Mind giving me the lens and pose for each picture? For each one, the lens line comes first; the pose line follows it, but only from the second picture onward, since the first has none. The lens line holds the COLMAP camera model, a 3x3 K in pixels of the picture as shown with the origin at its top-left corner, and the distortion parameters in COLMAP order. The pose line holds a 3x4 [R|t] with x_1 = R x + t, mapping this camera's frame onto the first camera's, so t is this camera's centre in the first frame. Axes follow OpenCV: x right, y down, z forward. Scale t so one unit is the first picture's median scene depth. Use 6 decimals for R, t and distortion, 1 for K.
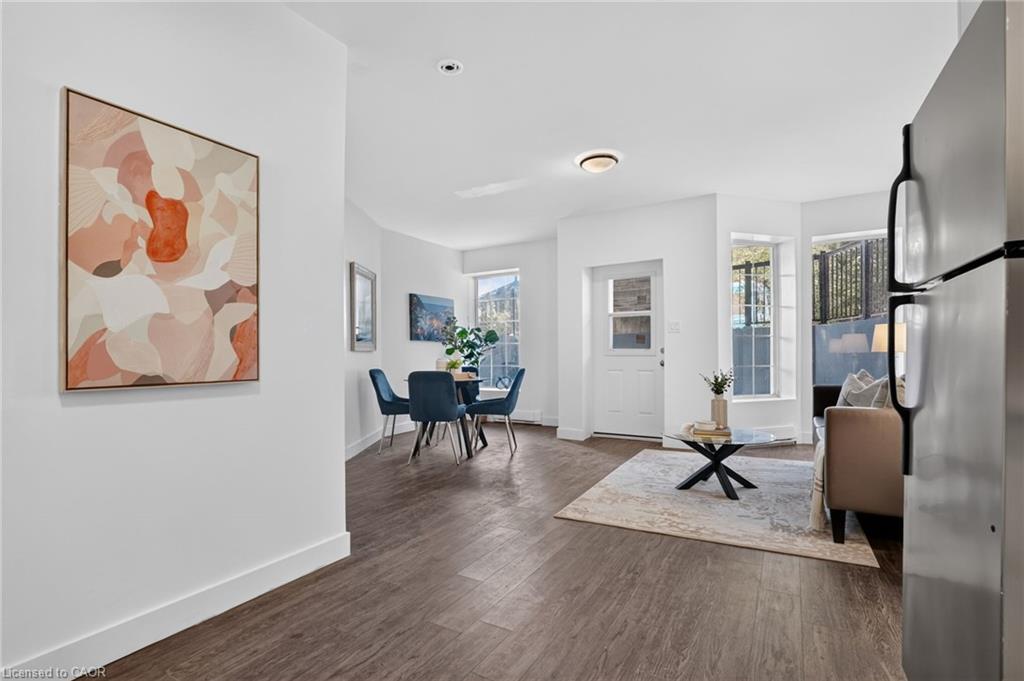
lens RADIAL K [[487.9, 0, 496.4], [0, 487.9, 351.1], [0, 0, 1]] dist [-0.017559, -0.000053]
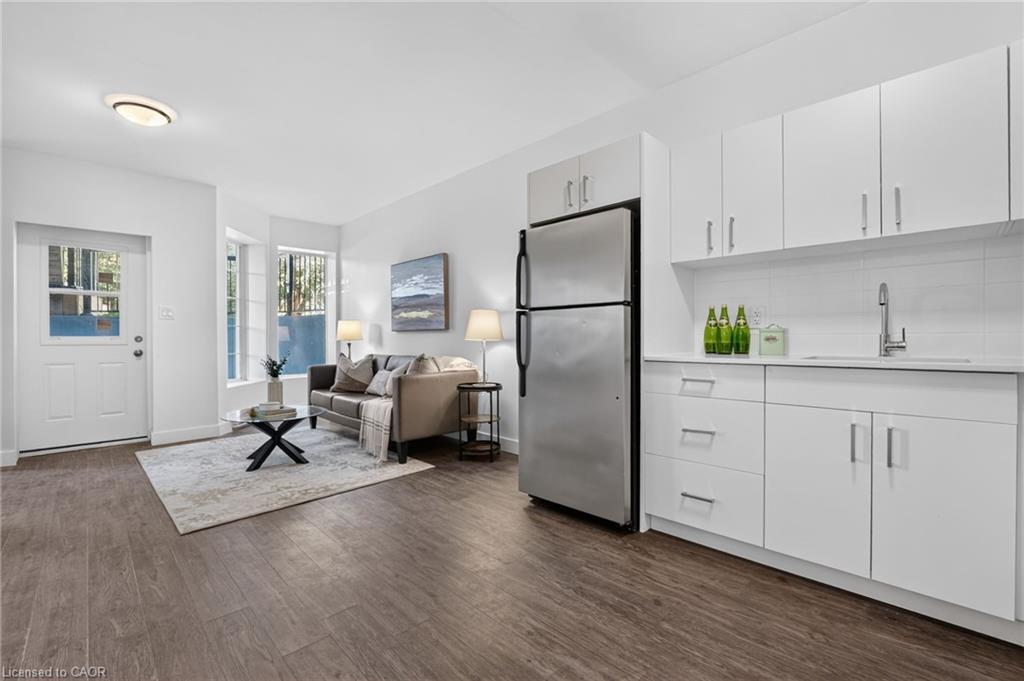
lens RADIAL K [[441.8, 0, 511.9], [0, 441.8, 341.8], [0, 0, 1]] dist [-0.022951, 0.000325]
pose [[0.247131, -0.002407, 0.968979, -0.392609], [0.000834, 0.999997, 0.002271, 0.005151], [-0.968982, 0.000247, 0.247132, 0.223415]]
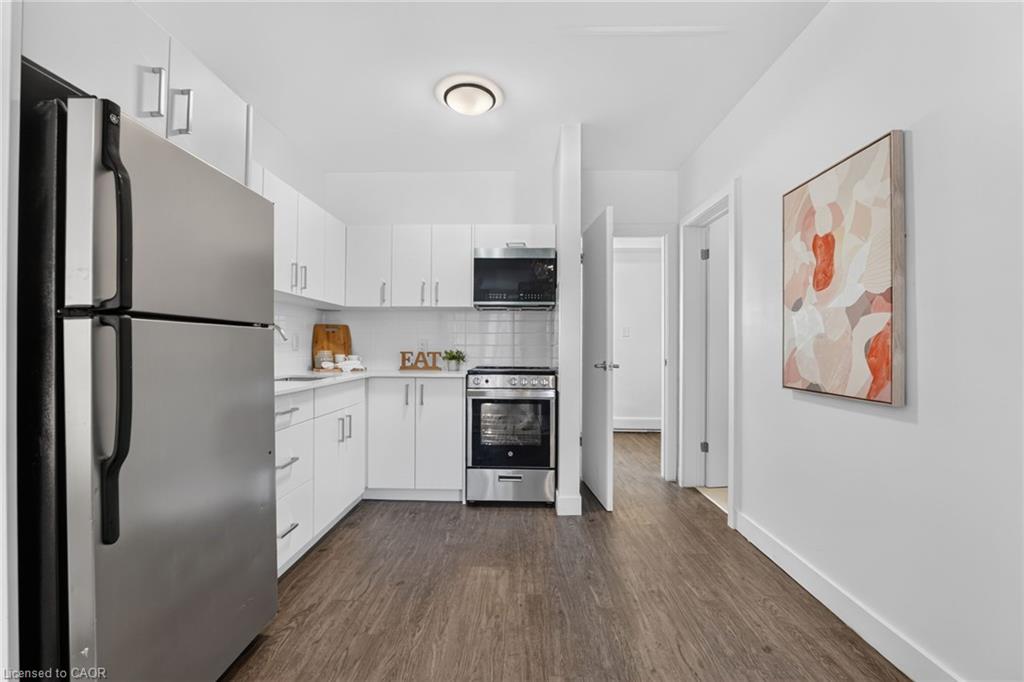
lens RADIAL K [[421.2, 0, 506.3], [0, 421.2, 343.4], [0, 0, 1]] dist [-0.030932, 0.004209]
pose [[-0.878029, -0.000496, -0.478607, 0.233481], [0.005877, 0.999913, -0.011818, -0.021854], [0.478571, -0.013190, -0.877950, 0.735365]]
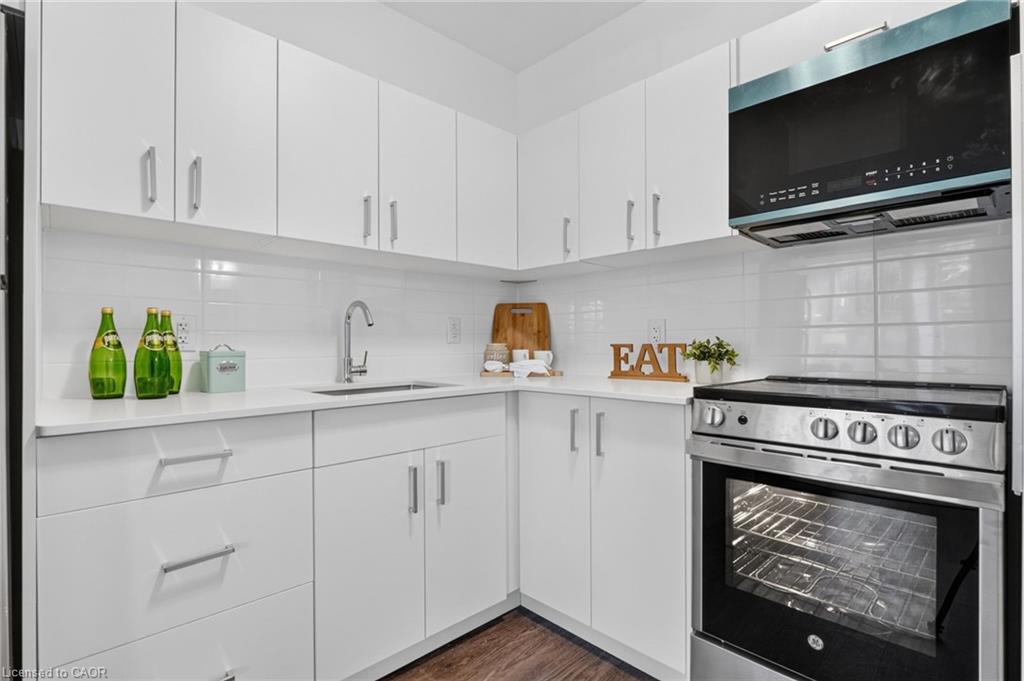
lens RADIAL K [[479.2, 0, 506.8], [0, 479.2, 344.0], [0, 0, 1]] dist [-0.016872, -0.000695]
pose [[-0.960962, 0.015654, 0.276237, -0.058760], [0.013552, 0.999863, -0.009519, -0.011603], [-0.276348, -0.005404, -0.961042, 0.373978]]
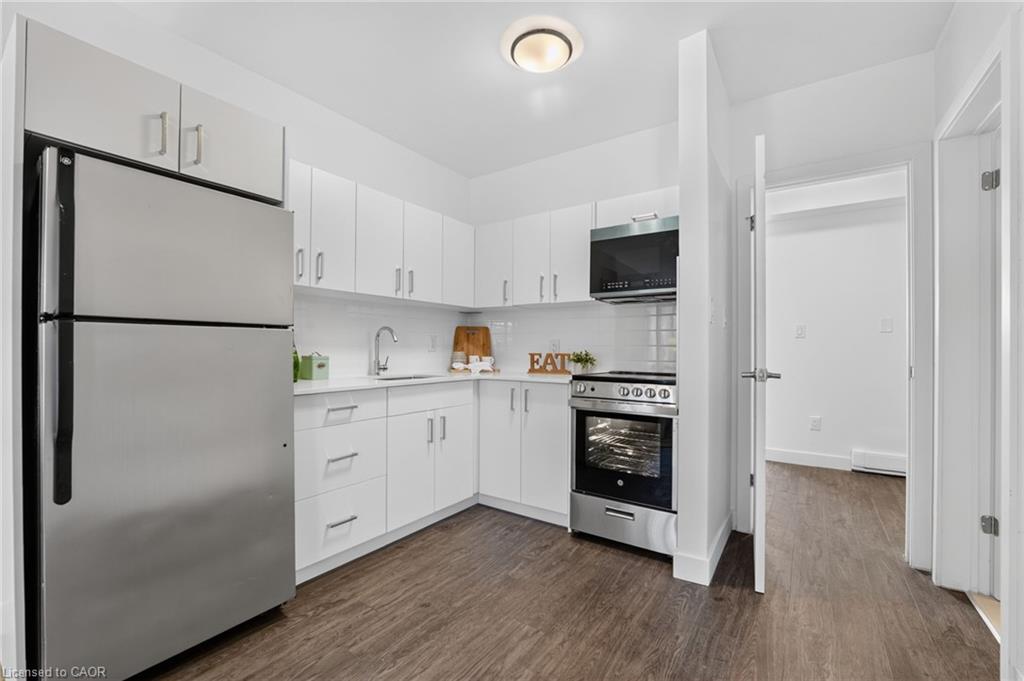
lens RADIAL K [[421.2, 0, 506.5], [0, 421.2, 346.8], [0, 0, 1]] dist [-0.030932, 0.004209]
pose [[-0.996858, 0.005520, 0.079011, -0.042121], [0.004428, 0.999892, -0.013997, -0.016799], [-0.079079, -0.013603, -0.996776, 0.678754]]
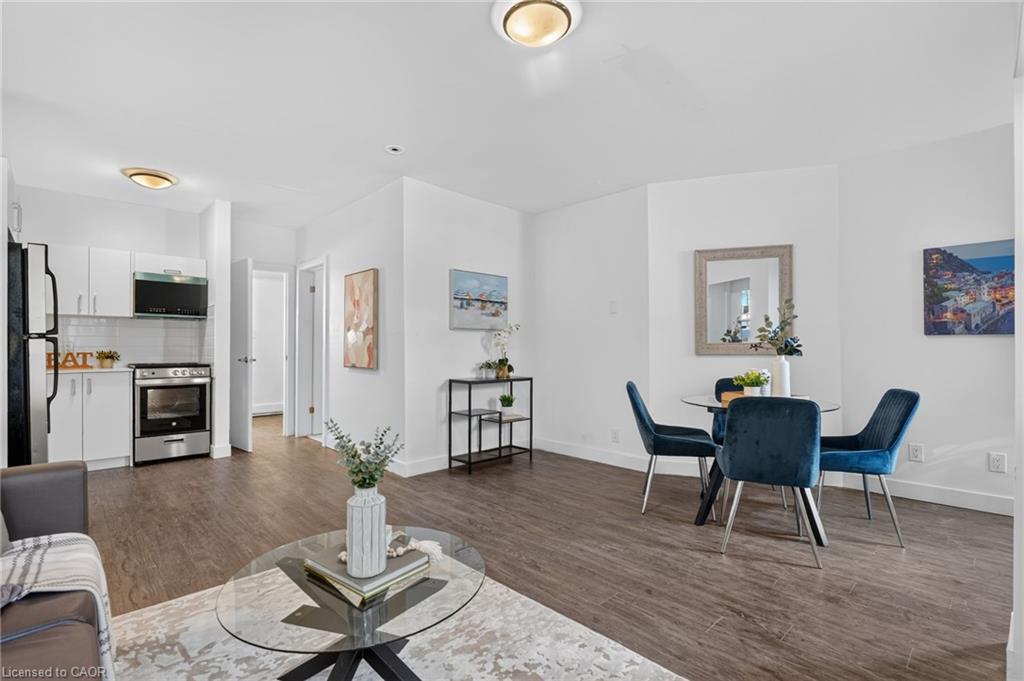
lens RADIAL K [[468.3, 0, 502.5], [0, 468.3, 340.7], [0, 0, 1]] dist [-0.021147, 0.002270]
pose [[-0.272114, -0.004275, -0.962256, 0.813406], [0.008104, 0.999944, -0.006734, -0.029330], [0.962231, -0.009630, -0.272064, 1.234288]]
